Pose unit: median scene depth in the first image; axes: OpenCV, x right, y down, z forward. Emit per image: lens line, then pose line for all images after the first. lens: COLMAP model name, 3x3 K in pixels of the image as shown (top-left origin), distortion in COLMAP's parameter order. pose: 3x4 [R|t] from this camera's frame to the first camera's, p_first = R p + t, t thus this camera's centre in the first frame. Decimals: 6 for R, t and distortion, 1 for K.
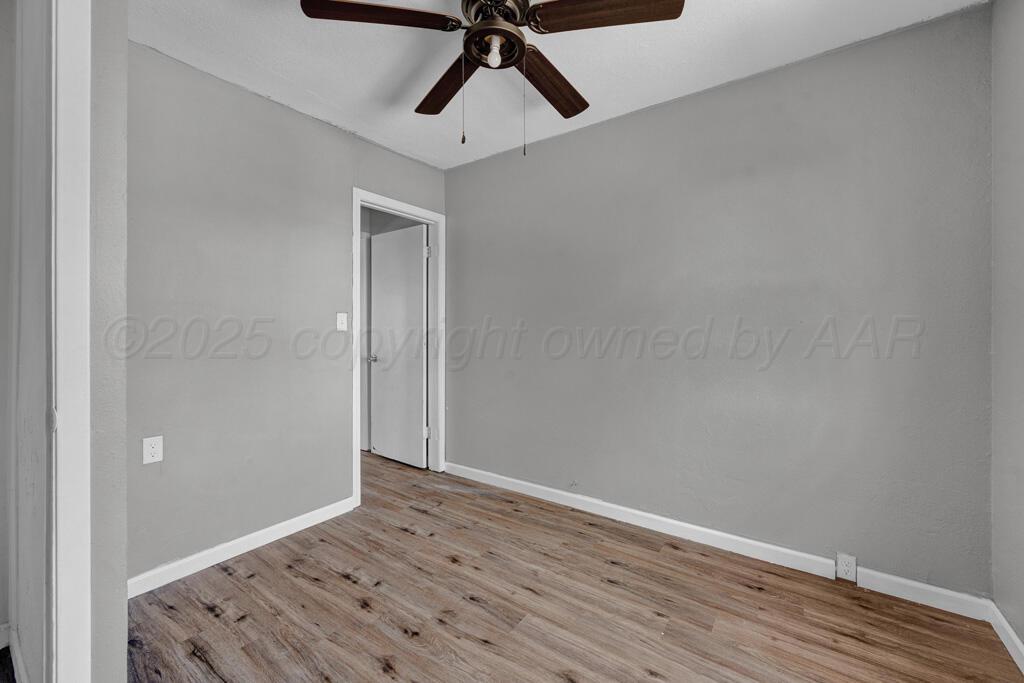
lens RADIAL K [[405.9, 0, 511.3], [0, 405.9, 333.2], [0, 0, 1]] dist [-0.000443, 0.000054]
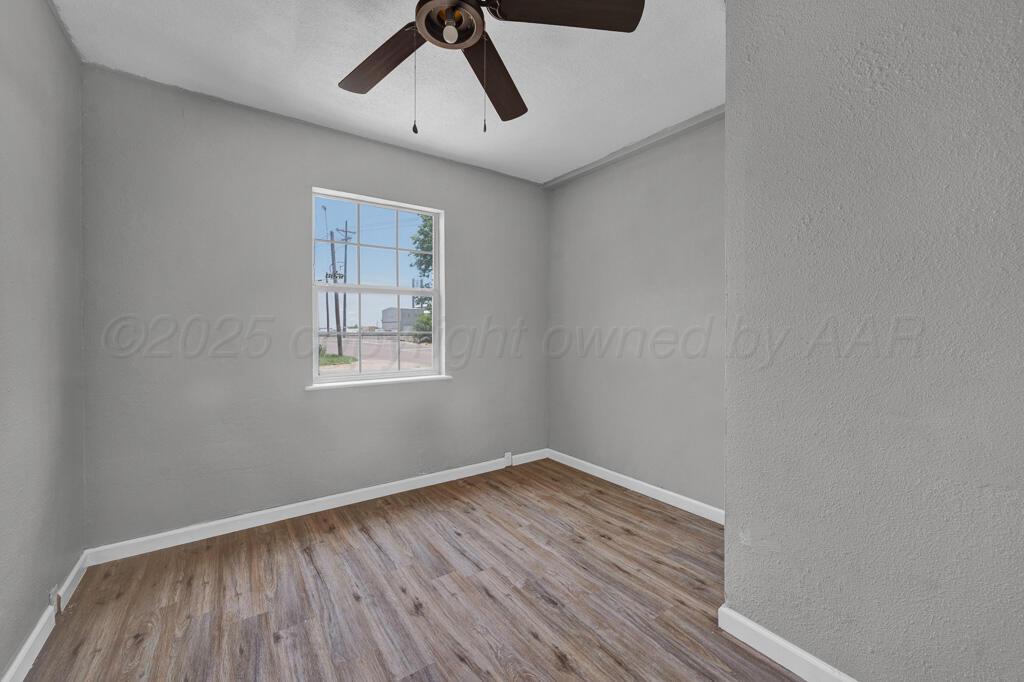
lens RADIAL K [[405.9, 0, 512.4], [0, 405.9, 335.9], [0, 0, 1]] dist [-0.000443, 0.000054]
pose [[-0.942142, 0.001075, 0.335213, -0.480172], [0.007576, 0.999808, 0.018084, -0.004961], [-0.335129, 0.019578, -0.941969, 1.804968]]
